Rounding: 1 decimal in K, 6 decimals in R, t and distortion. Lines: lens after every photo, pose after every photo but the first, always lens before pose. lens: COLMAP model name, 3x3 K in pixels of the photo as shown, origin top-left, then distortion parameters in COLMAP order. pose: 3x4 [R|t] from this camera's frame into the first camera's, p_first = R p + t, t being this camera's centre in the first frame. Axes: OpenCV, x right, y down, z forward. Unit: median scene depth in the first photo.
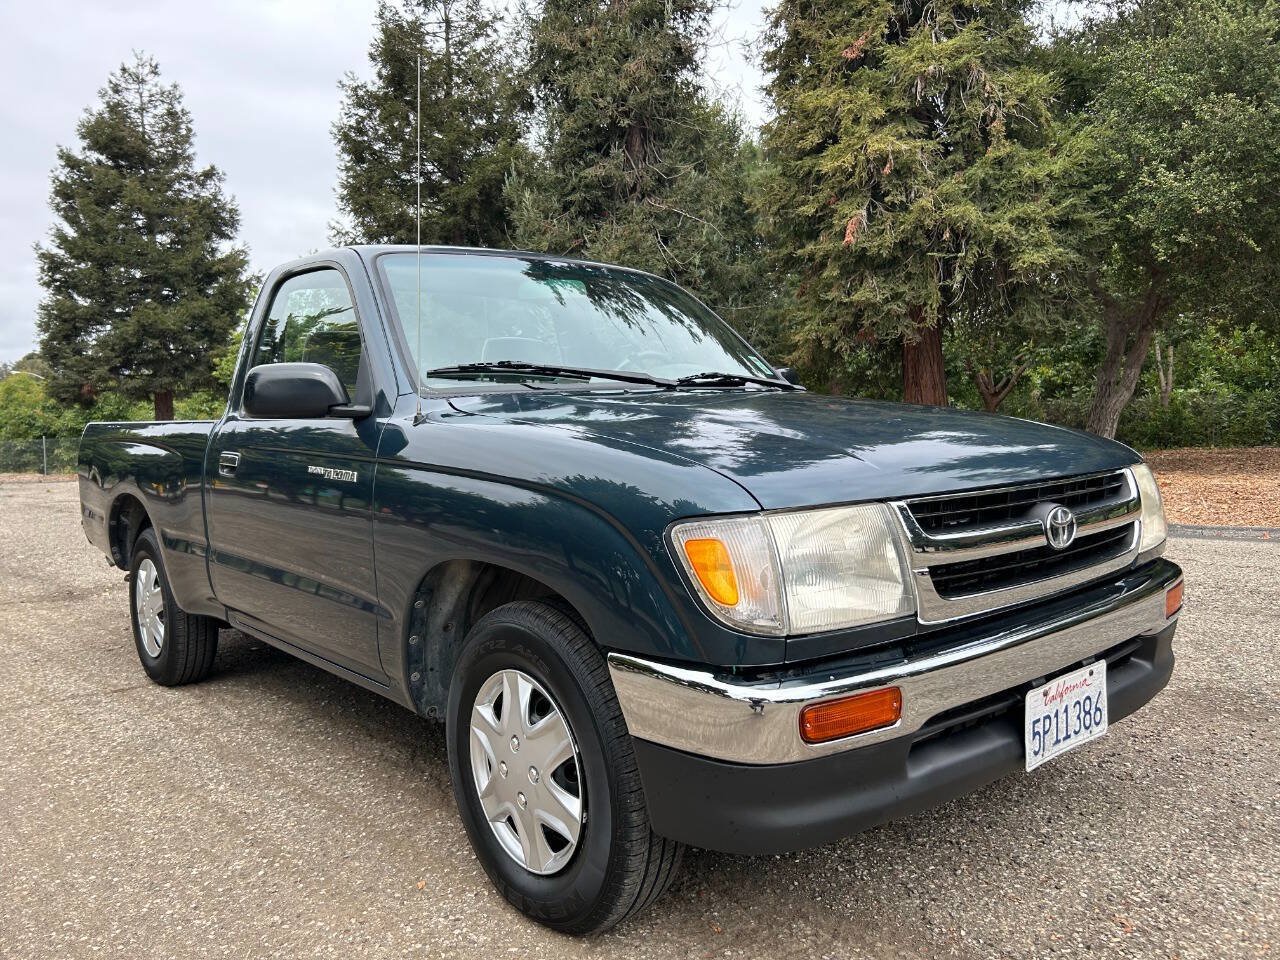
lens RADIAL K [[962.7, 0, 647.4], [0, 962.7, 472.3], [0, 0, 1]] dist [0.050653, -0.065898]
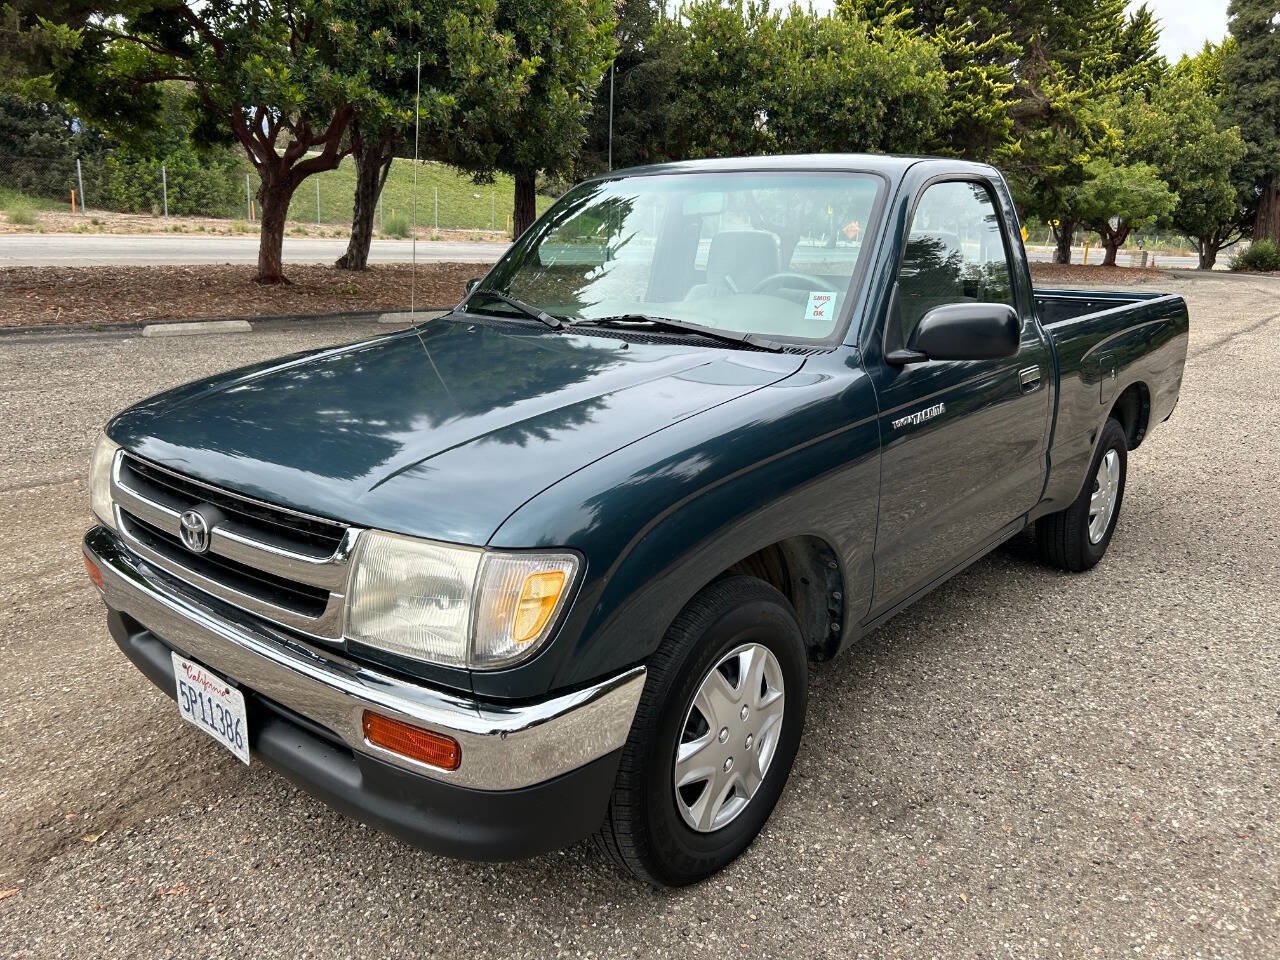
lens RADIAL K [[959.5, 0, 632.8], [0, 959.5, 472.8], [0, 0, 1]] dist [0.047090, -0.056400]
pose [[0.149702, 0.274888, -0.949750, 0.952320], [-0.070691, 0.961092, 0.267029, -0.200647], [0.986201, 0.027164, 0.163310, 0.856237]]
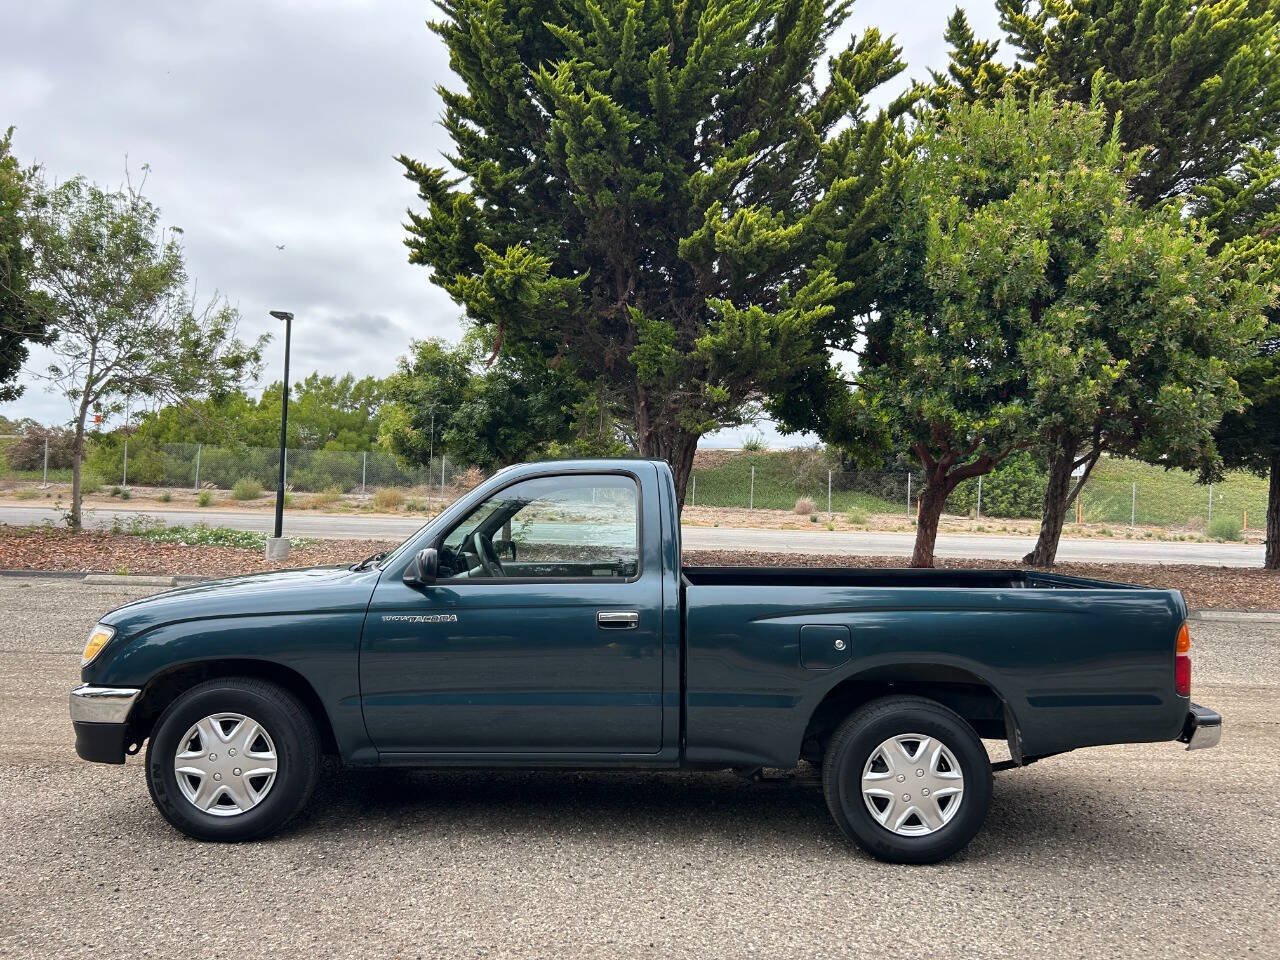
lens RADIAL K [[958.4, 0, 640.1], [0, 958.4, 472.7], [0, 0, 1]] dist [0.051609, -0.062478]
pose [[-0.656844, -0.015591, -0.753866, 0.982757], [-0.038761, 0.999163, 0.013108, -0.273043], [0.753030, 0.037830, -0.656898, 2.353664]]
